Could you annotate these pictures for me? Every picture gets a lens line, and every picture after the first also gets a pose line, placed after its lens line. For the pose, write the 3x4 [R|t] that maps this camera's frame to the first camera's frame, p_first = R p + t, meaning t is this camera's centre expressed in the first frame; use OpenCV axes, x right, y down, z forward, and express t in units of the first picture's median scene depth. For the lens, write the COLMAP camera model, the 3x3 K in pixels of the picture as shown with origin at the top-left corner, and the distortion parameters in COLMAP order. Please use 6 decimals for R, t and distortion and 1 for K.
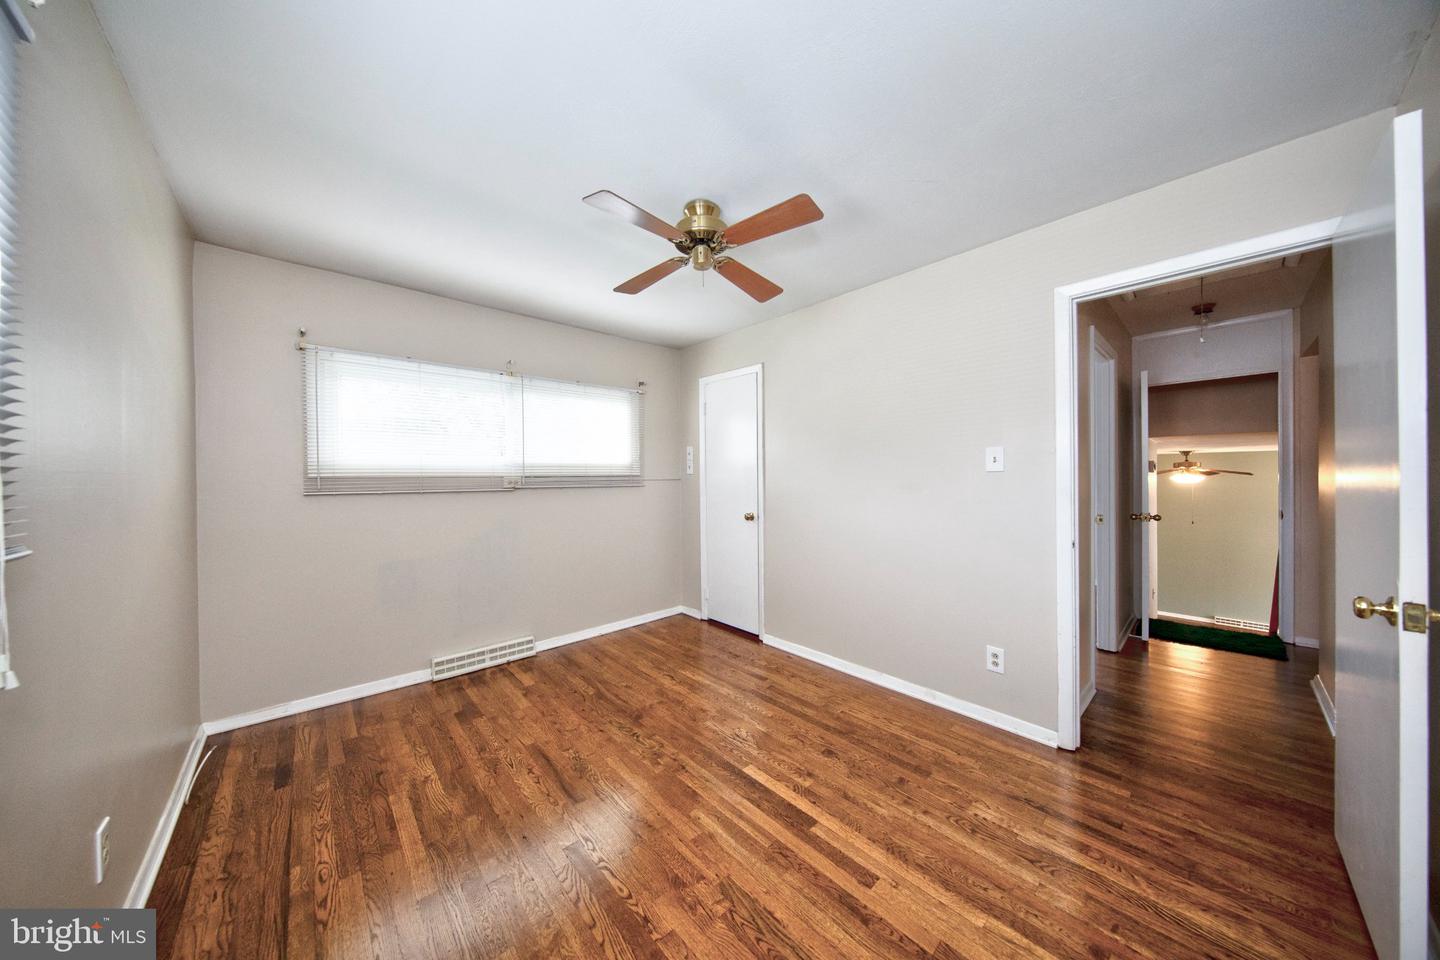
lens RADIAL K [[457.9, 0, 716.9], [0, 457.9, 479.9], [0, 0, 1]] dist [0.005335, -0.000153]
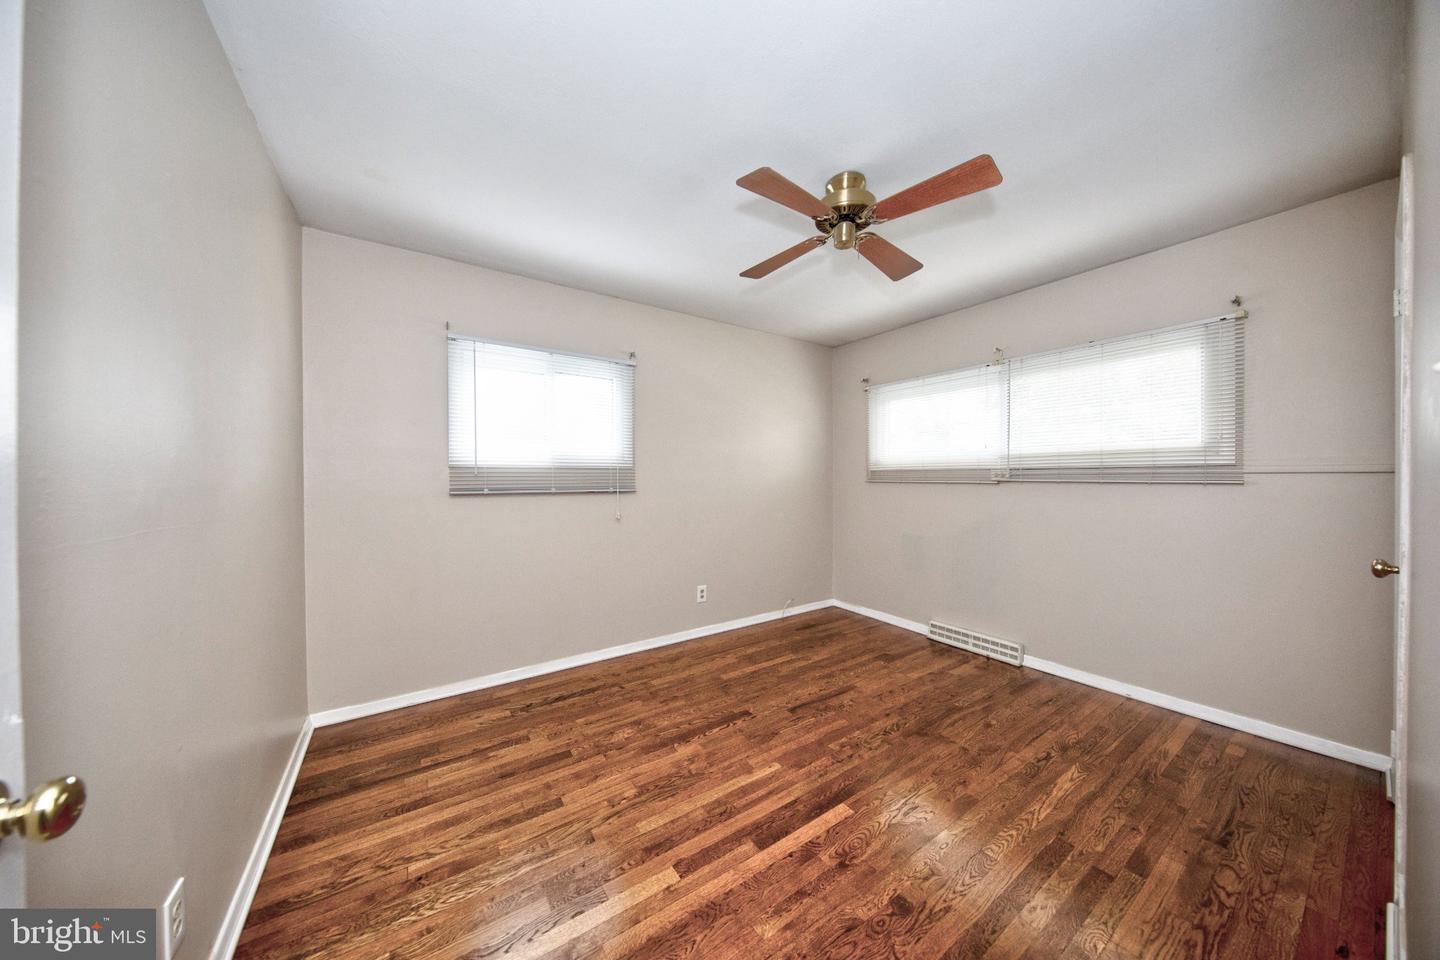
lens RADIAL K [[457.9, 0, 716.9], [0, 457.9, 479.9], [0, 0, 1]] dist [0.005335, -0.000153]
pose [[-0.142186, 0.017839, -0.989679, 0.784908], [-0.002338, 0.999829, 0.018358, -0.001085], [0.989837, 0.004924, -0.142120, 0.732489]]
